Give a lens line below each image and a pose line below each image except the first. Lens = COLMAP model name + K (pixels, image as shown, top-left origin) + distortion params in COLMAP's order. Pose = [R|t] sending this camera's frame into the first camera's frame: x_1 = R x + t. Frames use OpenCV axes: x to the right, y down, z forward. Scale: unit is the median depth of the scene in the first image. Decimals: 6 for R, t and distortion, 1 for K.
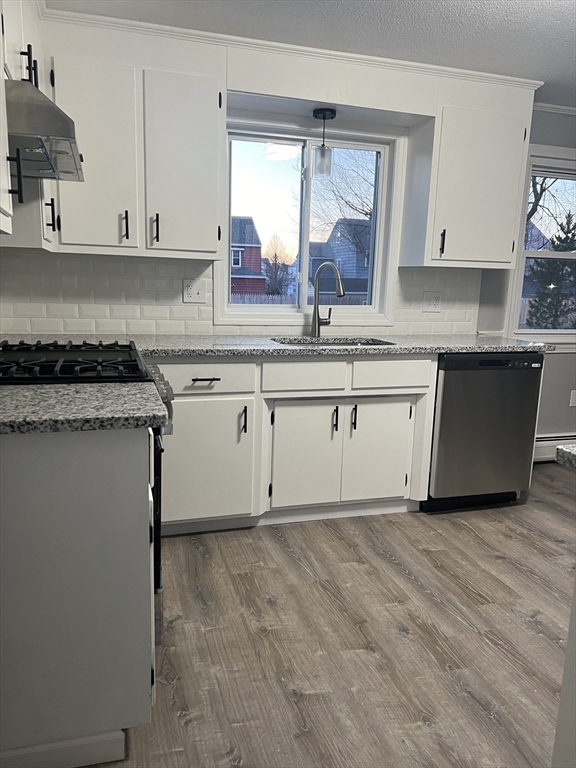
lens RADIAL K [[574.0, 0, 290.7], [0, 574.0, 384.4], [0, 0, 1]] dist [0.052975, -0.059523]
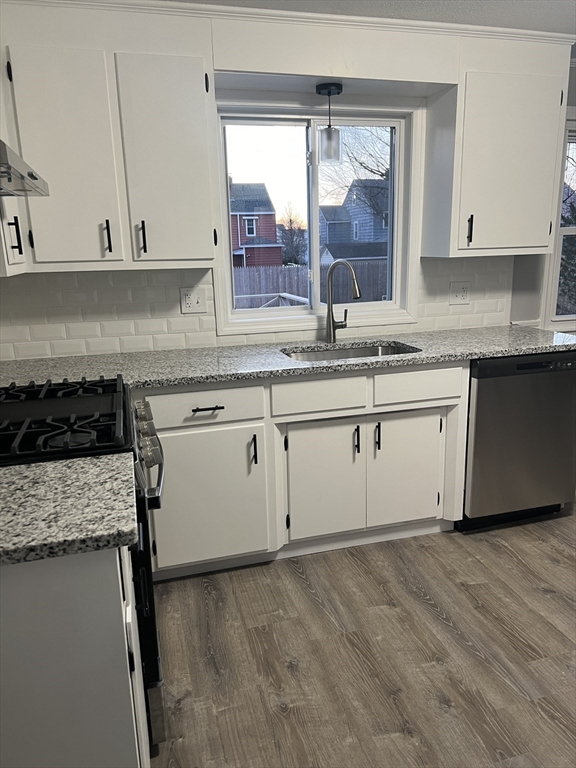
lens RADIAL K [[574.0, 0, 297.0], [0, 574.0, 385.3], [0, 0, 1]] dist [0.052975, -0.059523]
pose [[0.998439, -0.047241, -0.029781, 0.016733], [0.048927, 0.997078, 0.058665, -0.085800], [0.026923, -0.060030, 0.997833, 0.116127]]
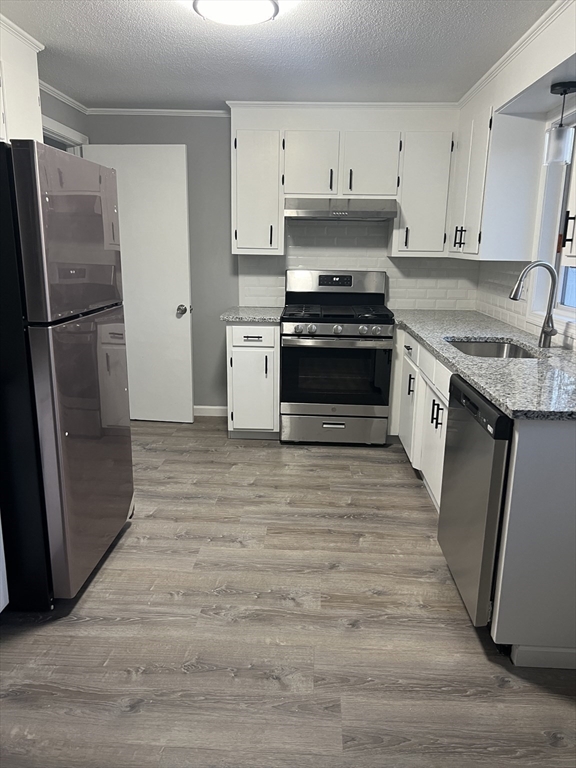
lens RADIAL K [[574.0, 0, 286.8], [0, 574.0, 388.8], [0, 0, 1]] dist [0.052975, -0.059523]
pose [[-0.345588, 0.192936, -0.918338, 1.196887], [-0.188566, 0.944395, 0.269371, -0.224854], [0.919245, 0.266259, -0.289990, 1.108052]]
